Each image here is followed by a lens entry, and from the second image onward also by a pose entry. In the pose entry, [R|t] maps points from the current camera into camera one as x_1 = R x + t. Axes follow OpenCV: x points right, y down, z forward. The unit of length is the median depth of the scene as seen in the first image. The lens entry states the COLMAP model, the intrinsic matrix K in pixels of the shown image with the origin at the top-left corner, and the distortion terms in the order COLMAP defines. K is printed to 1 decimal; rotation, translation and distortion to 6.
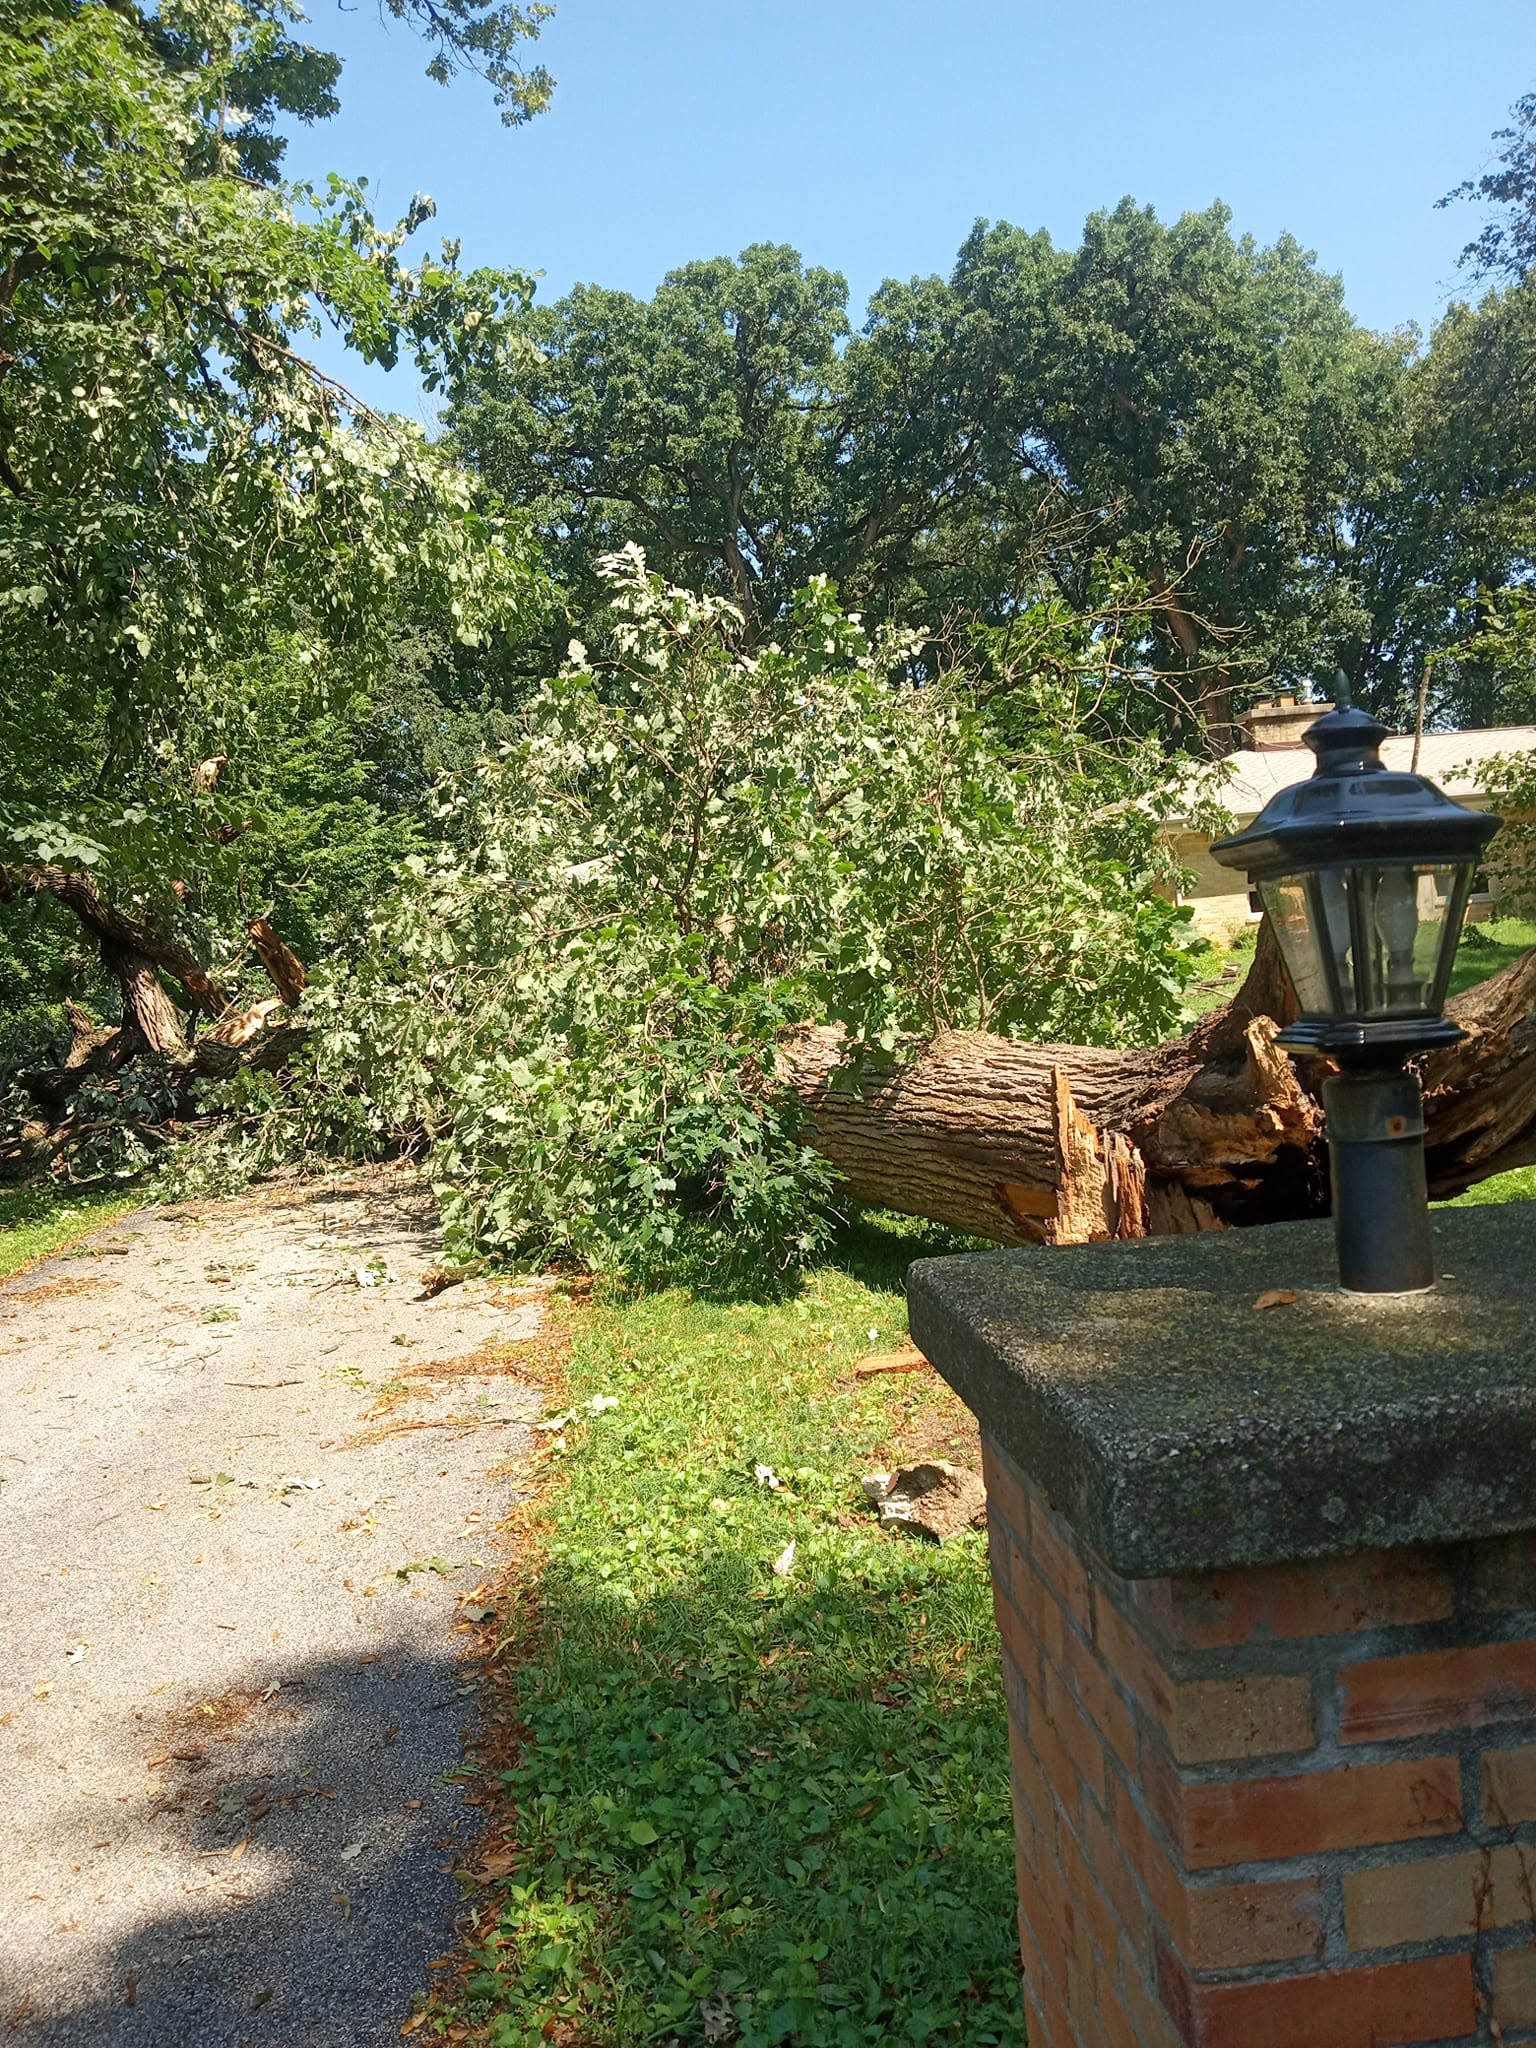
lens RADIAL K [[1857.5, 0, 772.1], [0, 1857.5, 977.5], [0, 0, 1]] dist [0.164049, -0.854936]
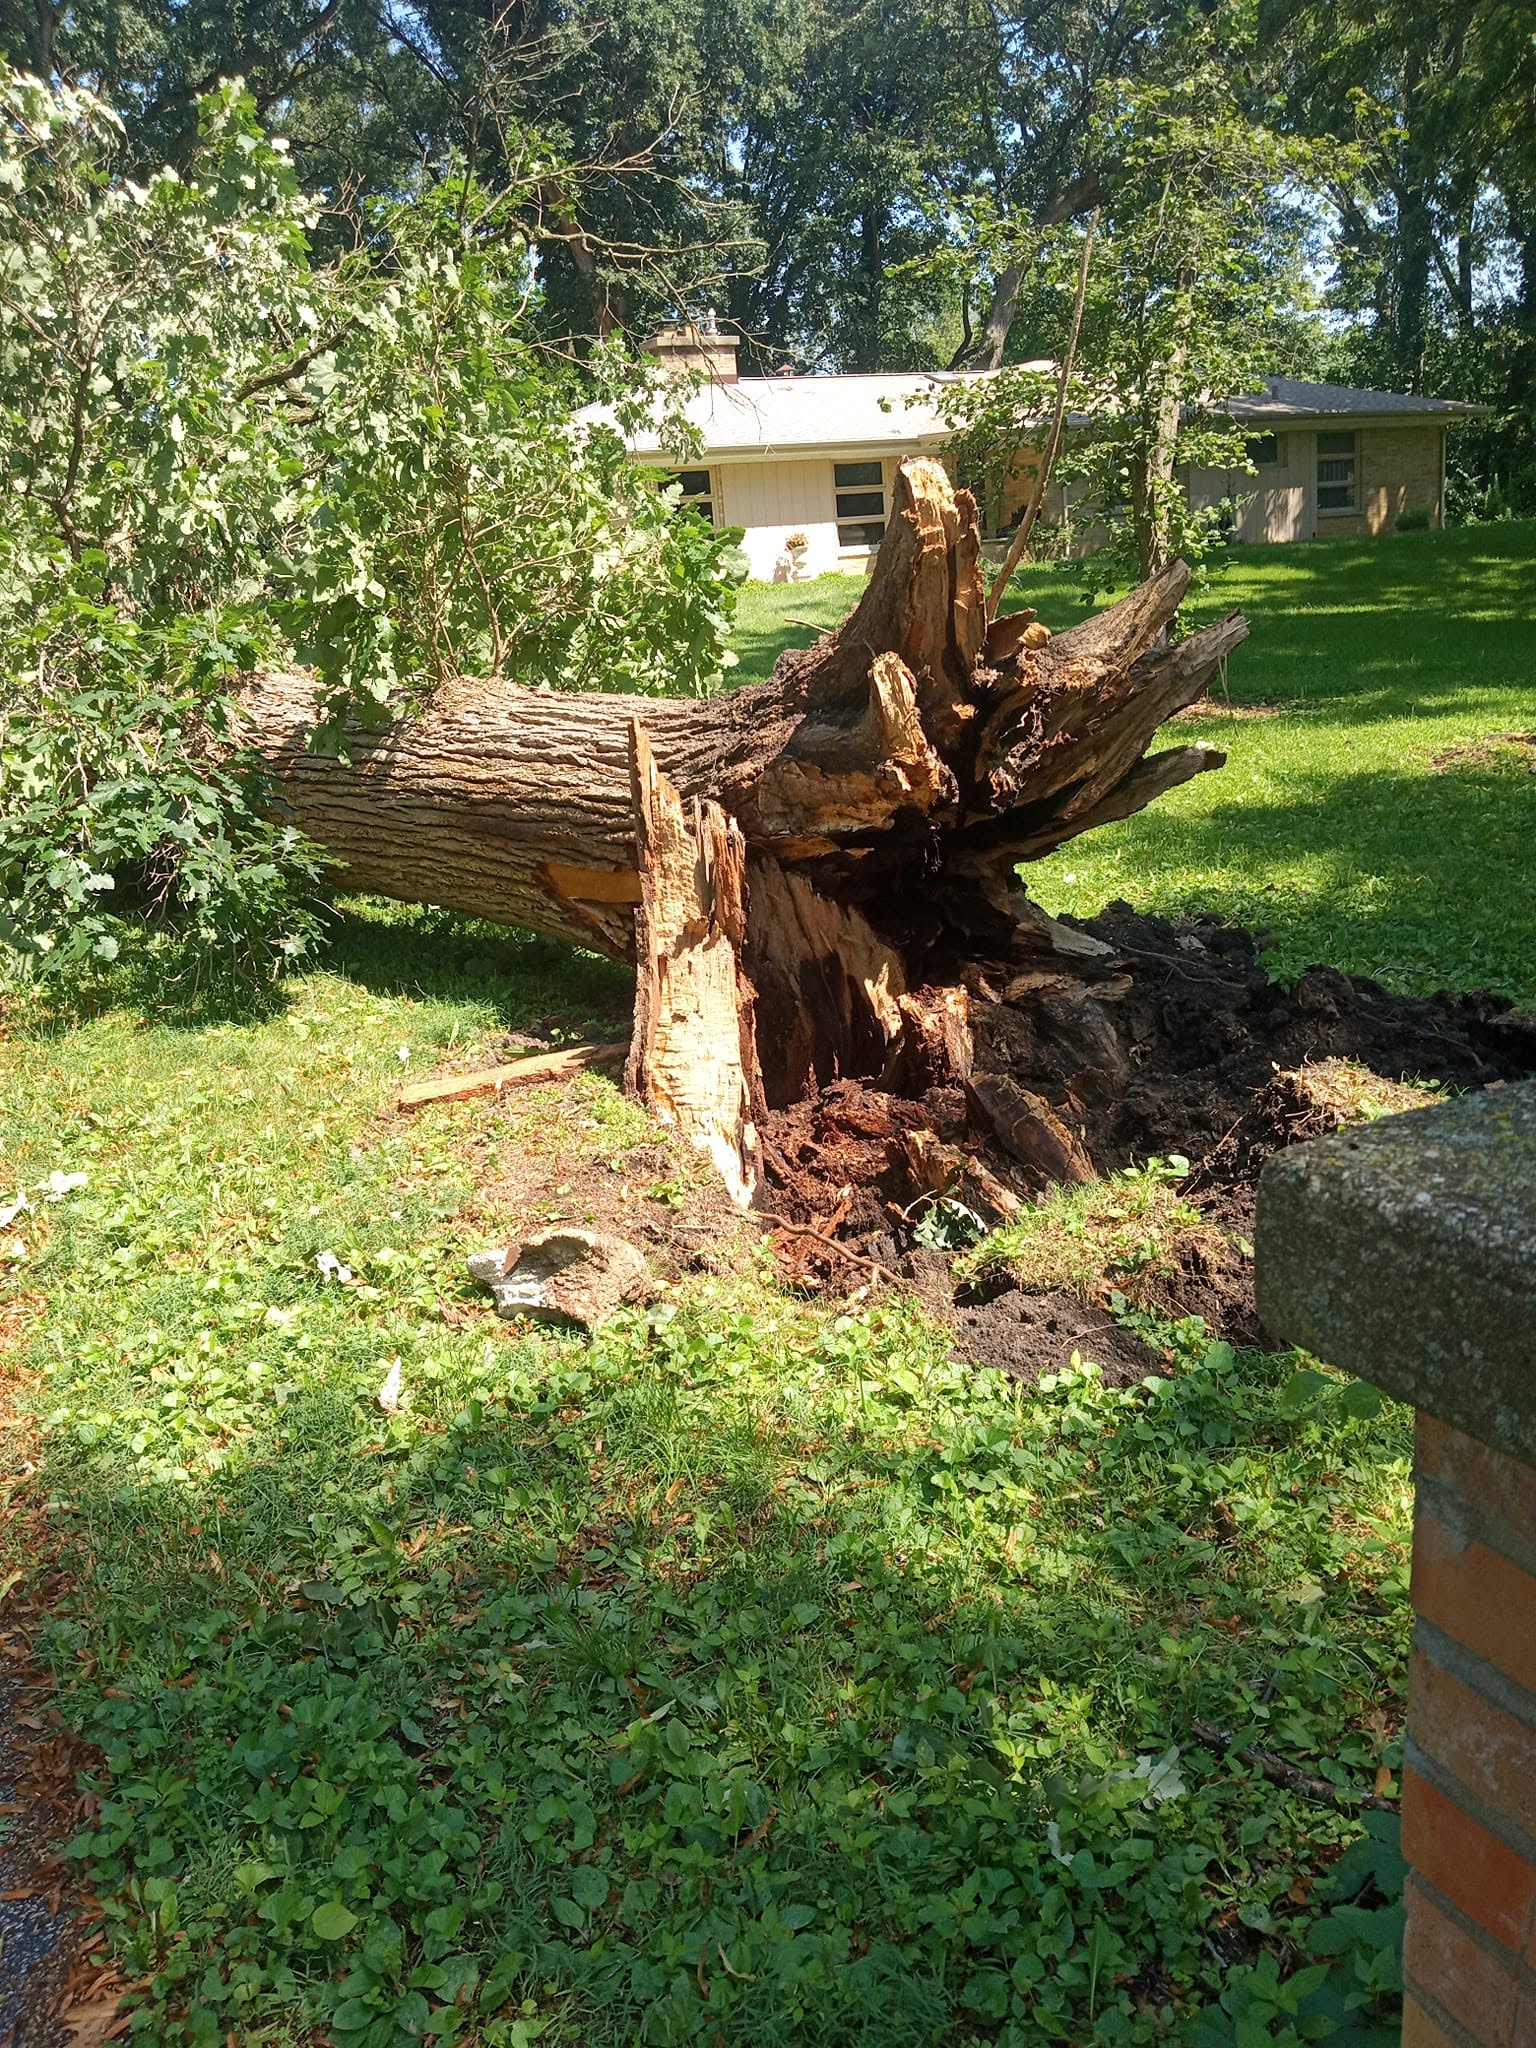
lens RADIAL K [[1652.9, 0, 768.0], [0, 1652.9, 1024.0], [0, 0, 1]] dist [0.116190, -0.332042]
pose [[0.923562, -0.083536, 0.374239, -0.067572], [-0.002413, 0.974696, 0.223523, 0.013996], [-0.383441, -0.207341, 0.899990, 0.271774]]
